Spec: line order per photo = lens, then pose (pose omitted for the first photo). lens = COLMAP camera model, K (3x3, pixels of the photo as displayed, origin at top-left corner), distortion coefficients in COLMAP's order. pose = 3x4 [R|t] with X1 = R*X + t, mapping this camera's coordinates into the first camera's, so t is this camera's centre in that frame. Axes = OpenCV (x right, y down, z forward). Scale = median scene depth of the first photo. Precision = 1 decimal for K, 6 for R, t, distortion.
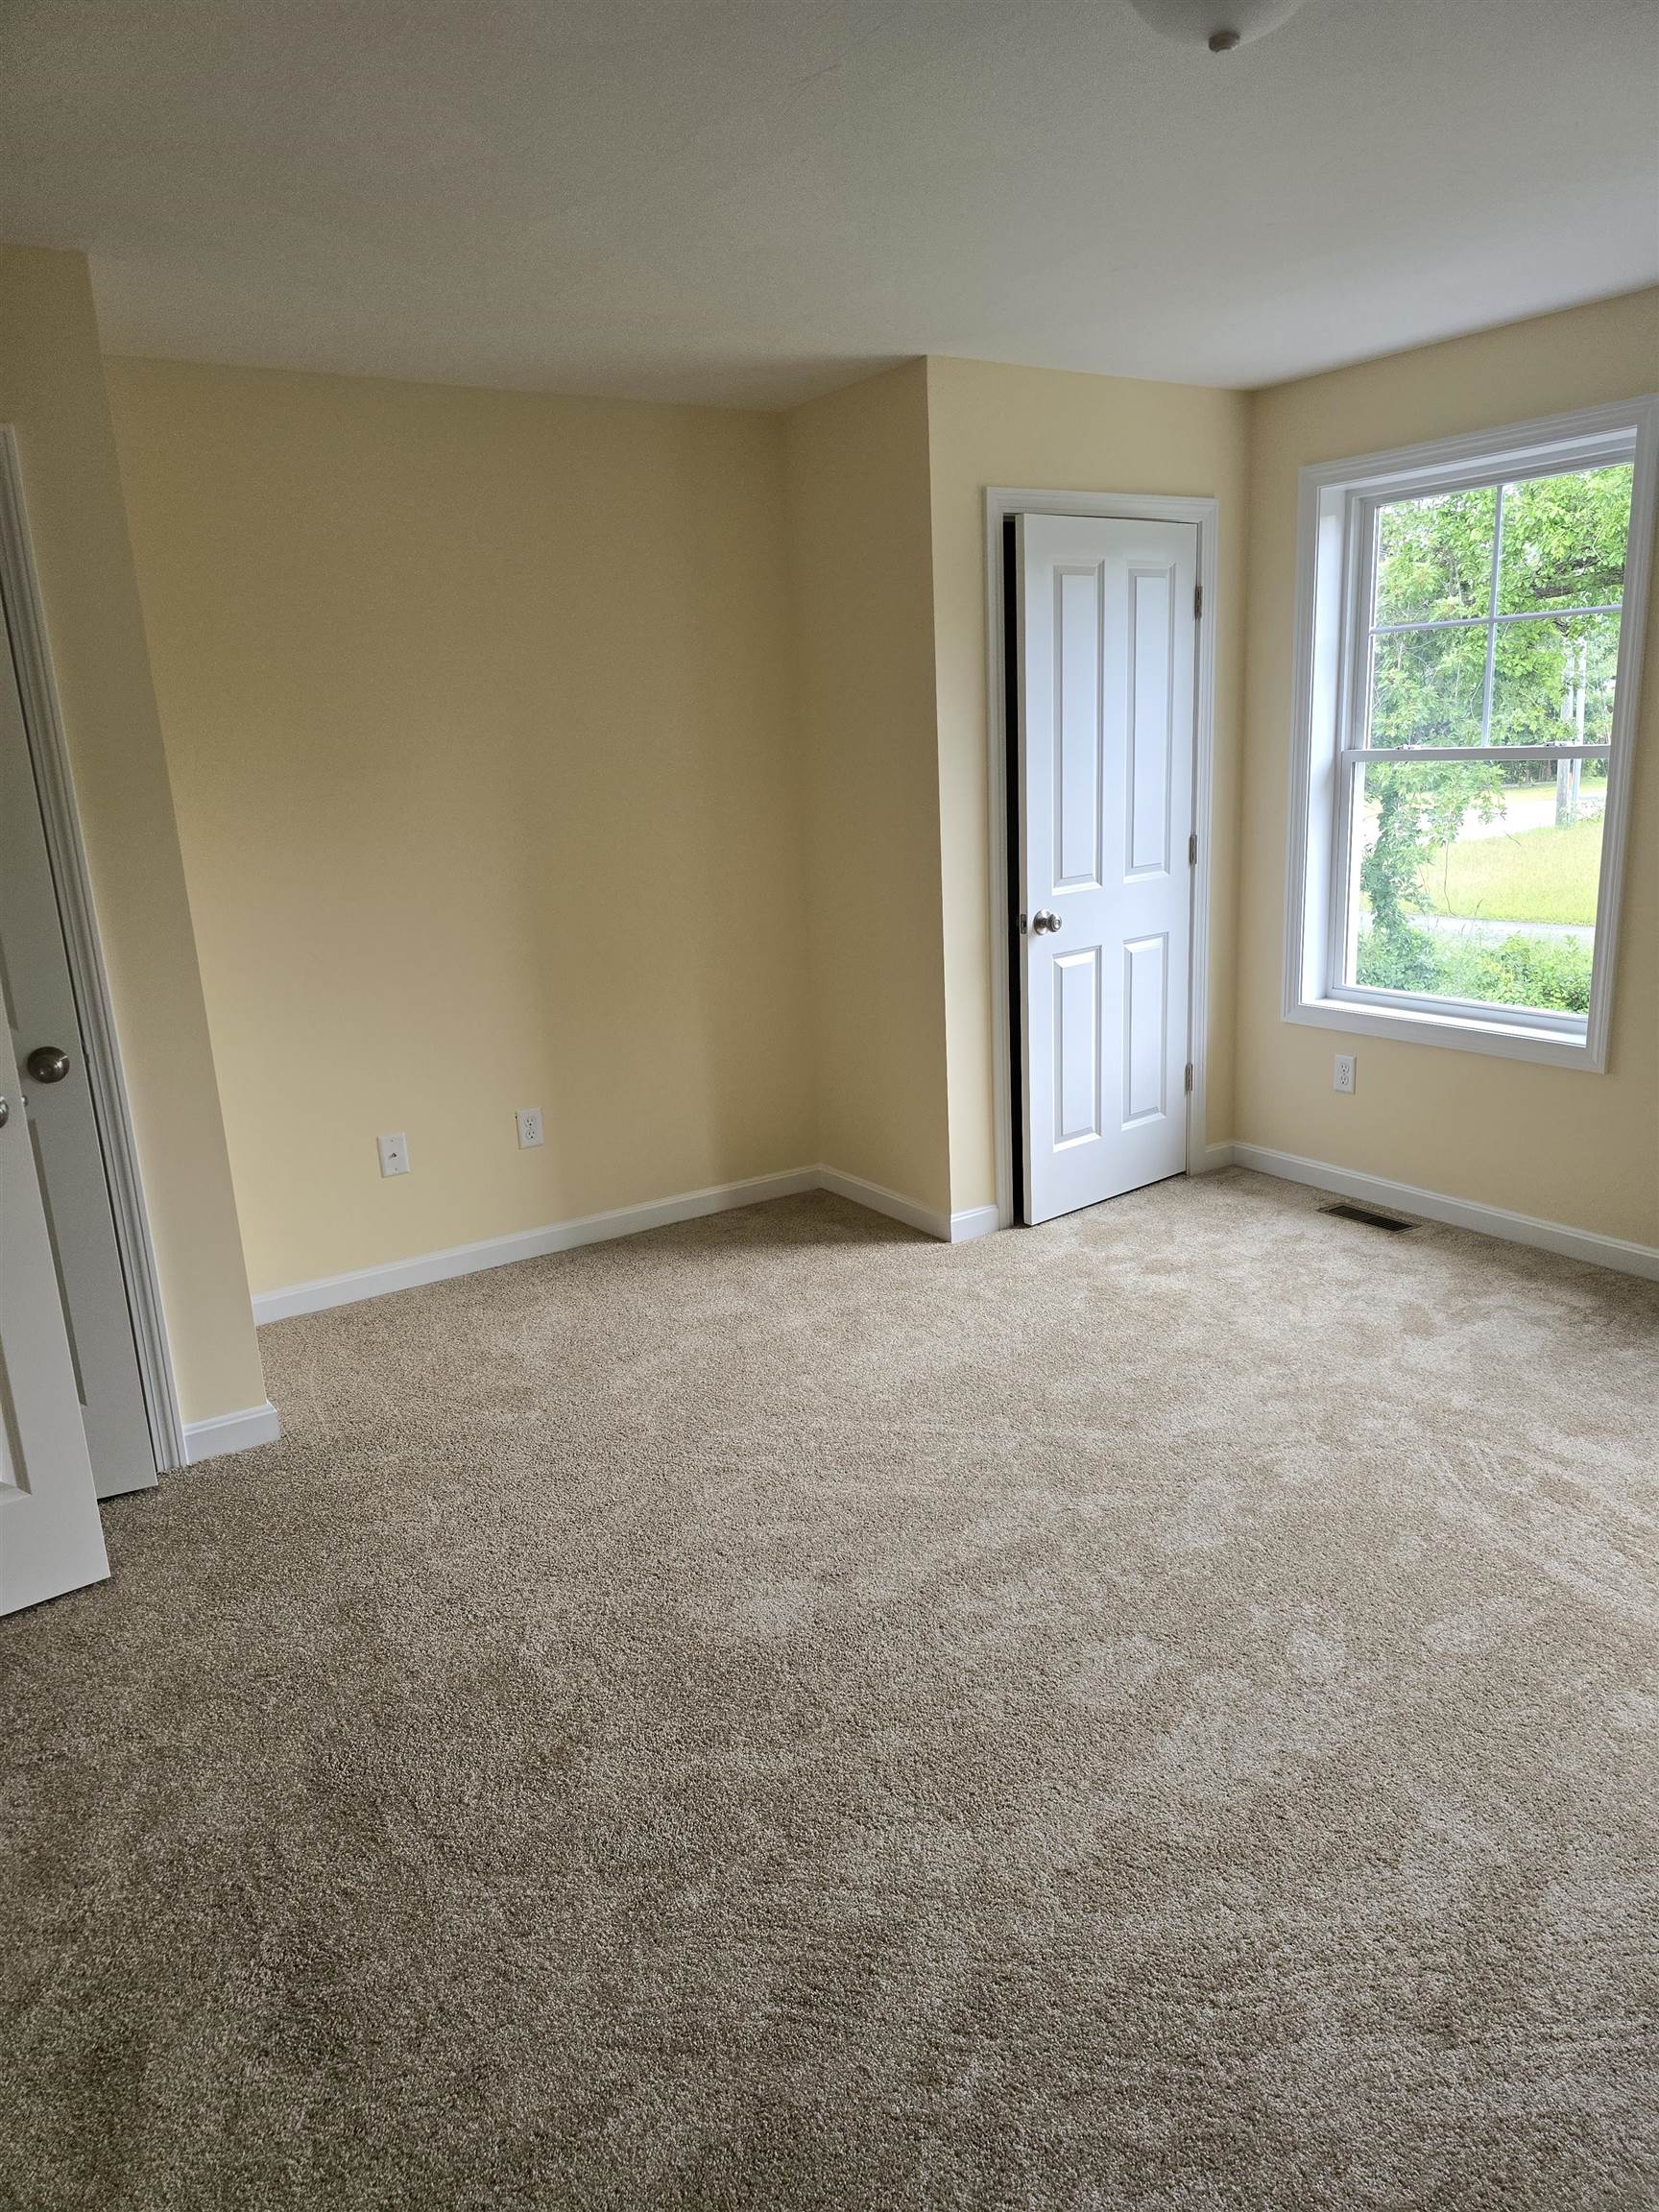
lens RADIAL K [[1493.8, 0, 829.5], [0, 1493.8, 1105.1], [0, 0, 1]] dist [0.064236, -0.057234]
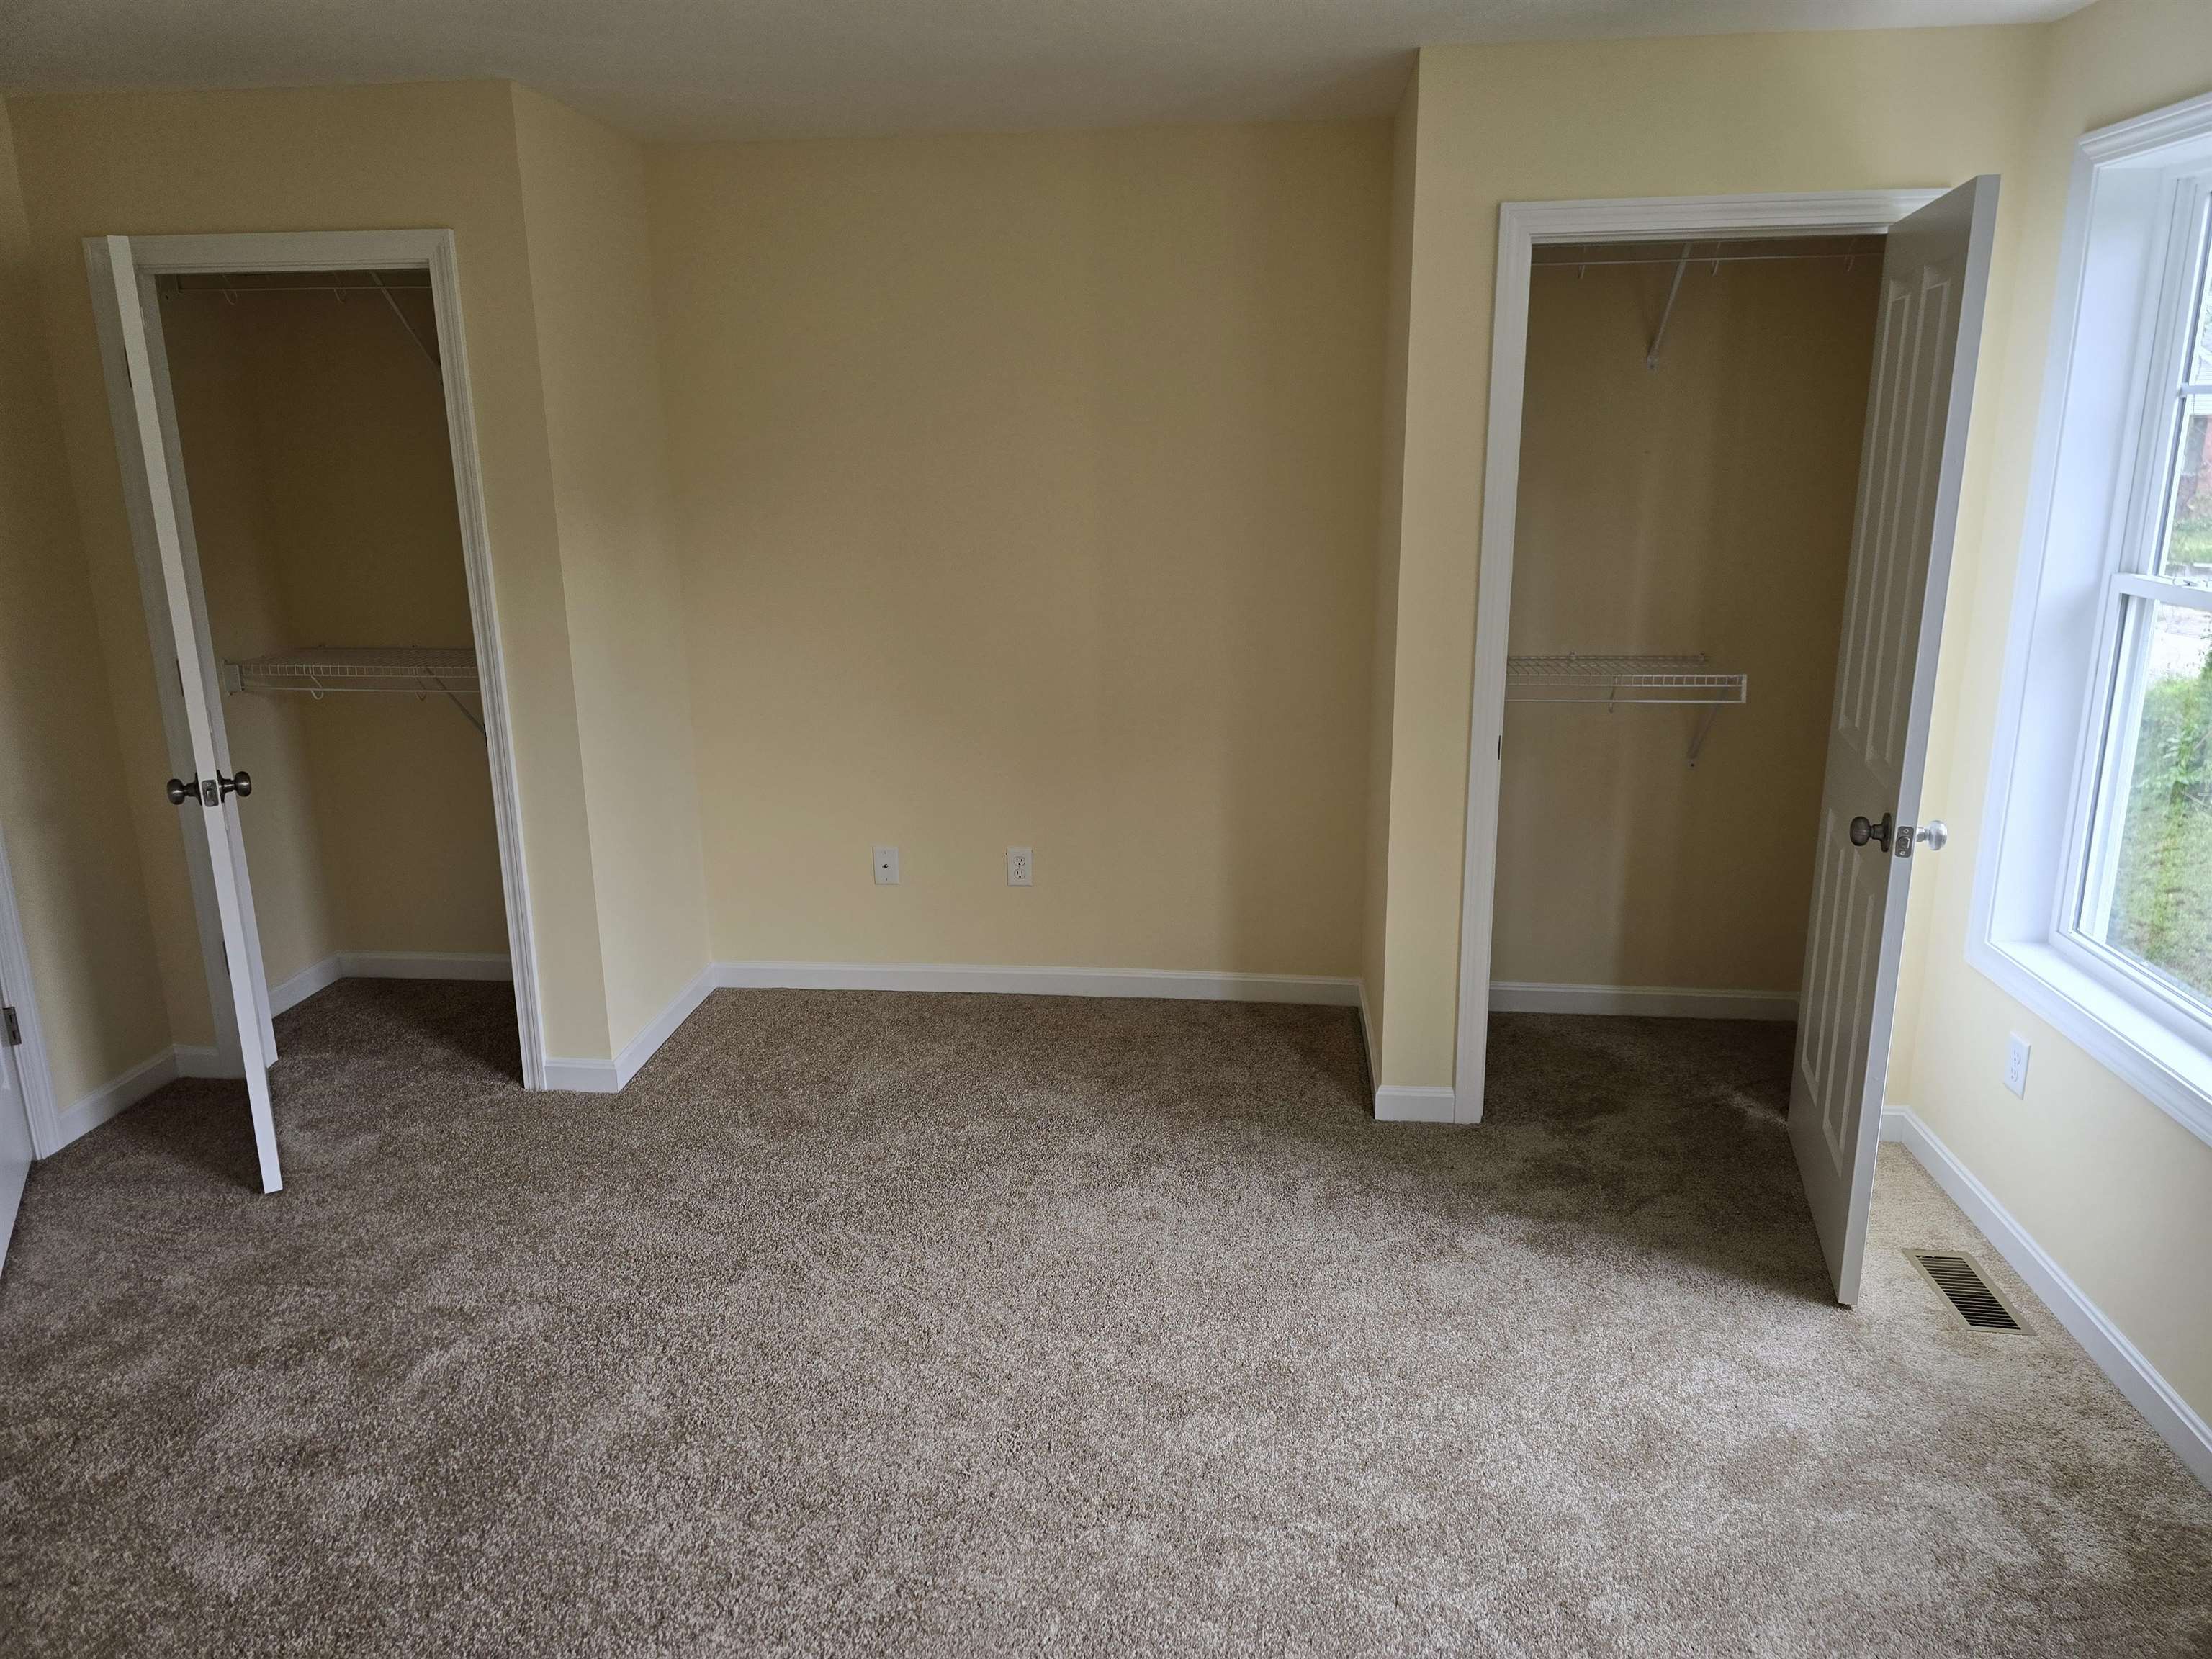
lens RADIAL K [[1493.8, 0, 1099.0], [0, 1493.8, 791.7], [0, 0, 1]] dist [0.064236, -0.057234]
pose [[0.760693, 0.190924, -0.620398, 0.472481], [-0.179212, 0.980390, 0.081969, -0.131943], [0.623882, 0.048829, 0.779992, 0.263247]]
